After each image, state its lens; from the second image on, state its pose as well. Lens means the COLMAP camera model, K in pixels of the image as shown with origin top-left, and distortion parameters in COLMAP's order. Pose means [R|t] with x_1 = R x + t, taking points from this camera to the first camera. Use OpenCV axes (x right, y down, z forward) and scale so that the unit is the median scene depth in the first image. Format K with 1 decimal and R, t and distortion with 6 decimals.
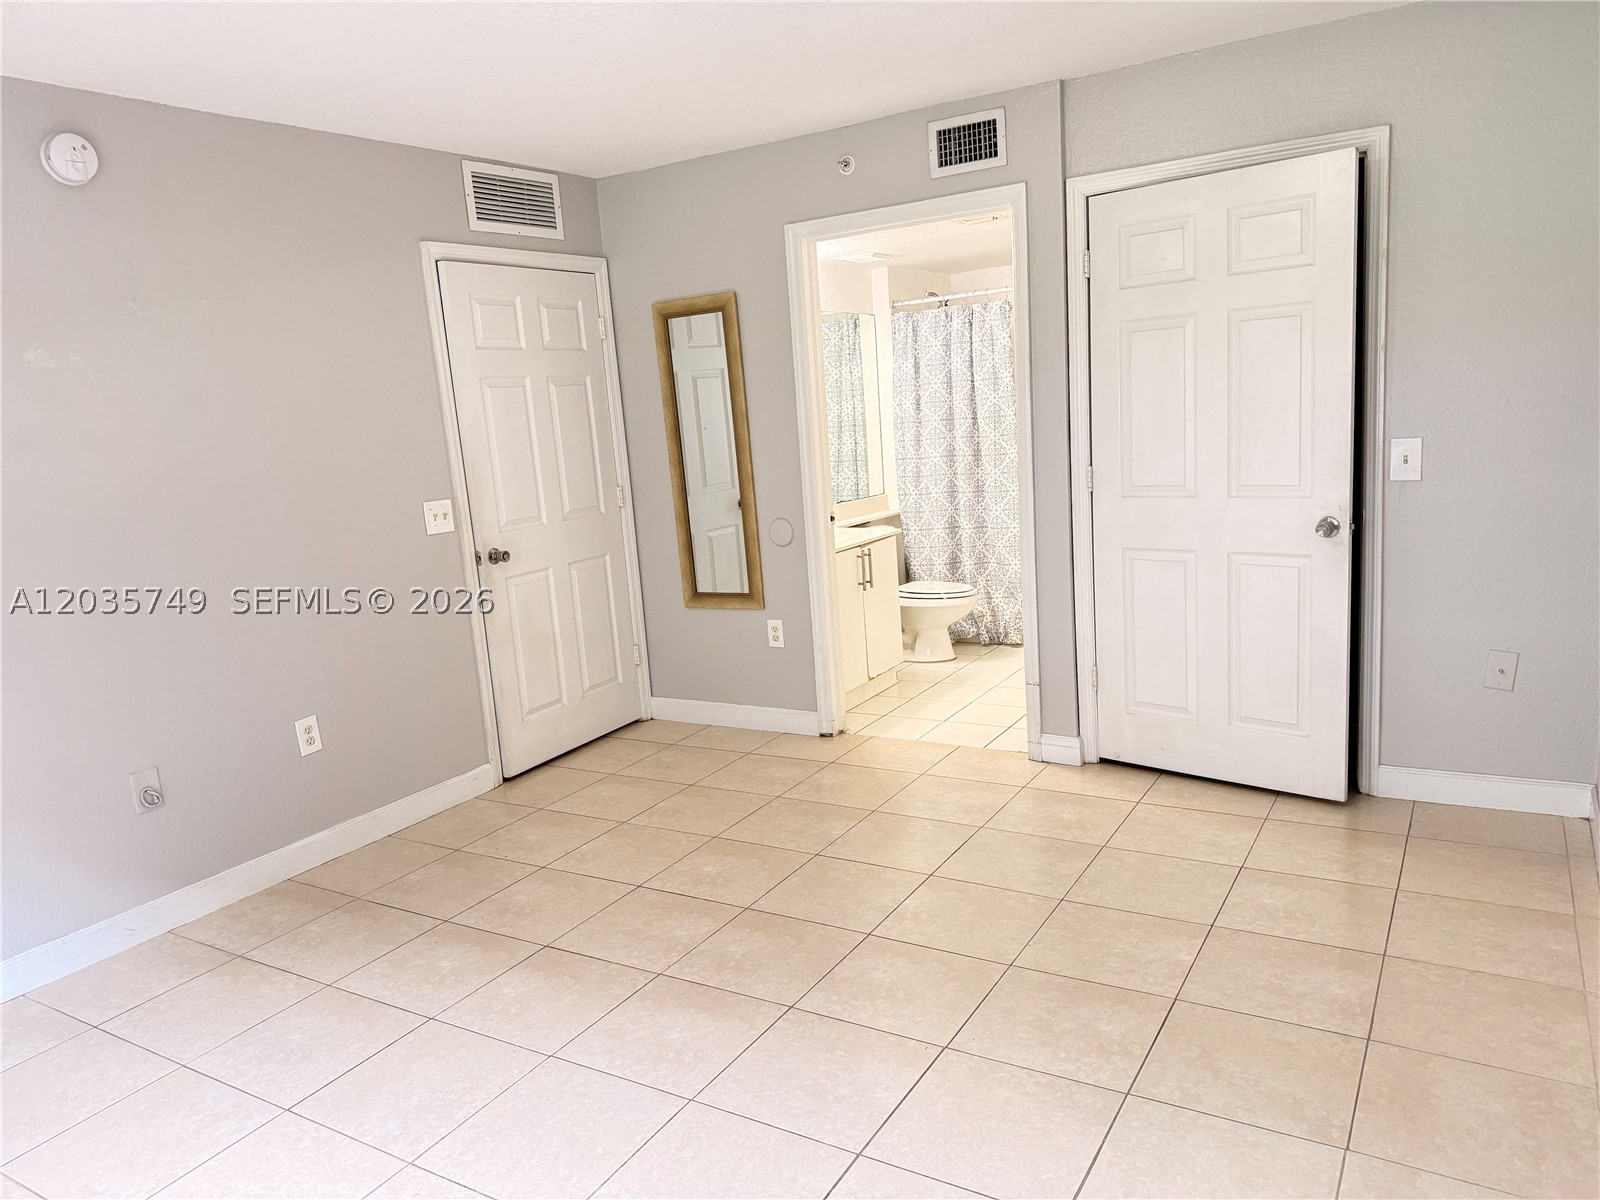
lens RADIAL K [[1133.2, 0, 800.0], [0, 1133.2, 600.0], [0, 0, 1]] dist [-0.002551, 0.000573]
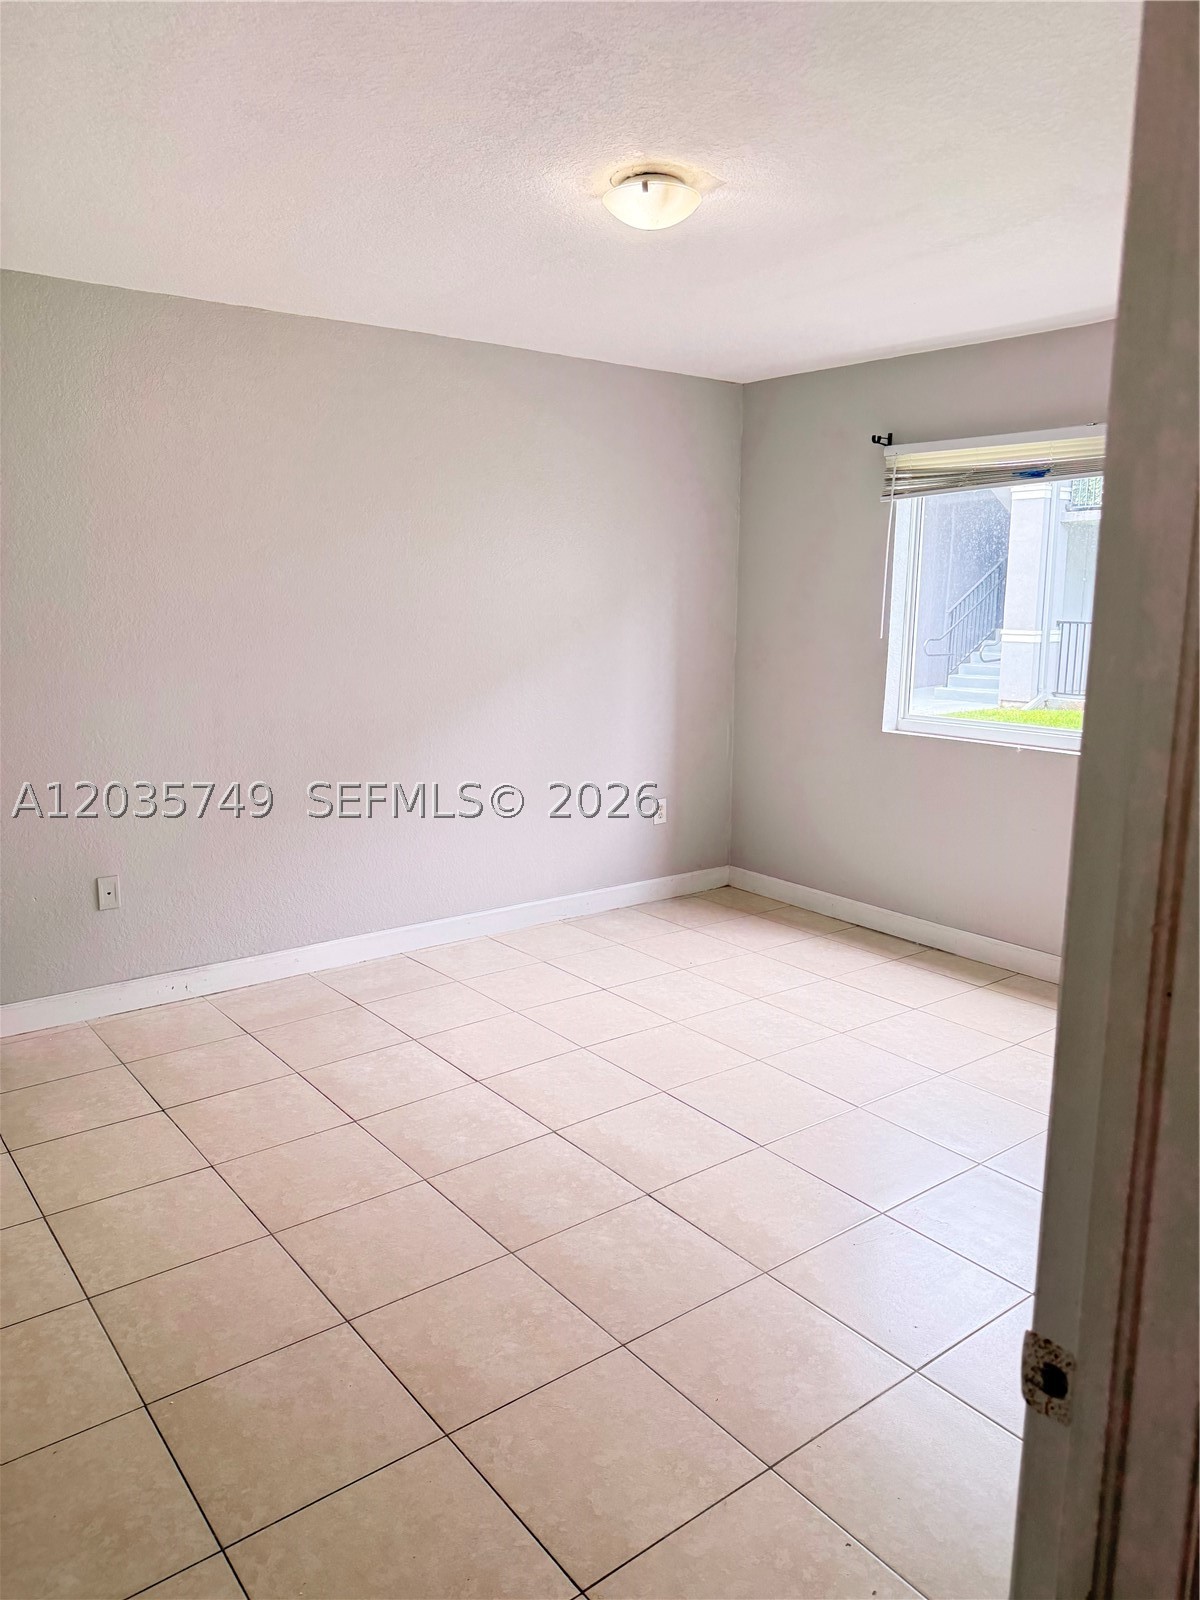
lens RADIAL K [[1133.2, 0, 600.0], [0, 1133.2, 800.0], [0, 0, 1]] dist [-0.002551, 0.000573]
pose [[-0.933752, 0.004424, 0.357892, -0.382889], [0.131052, 0.934711, 0.330363, -0.273978], [-0.333065, 0.355380, -0.873369, 1.536141]]
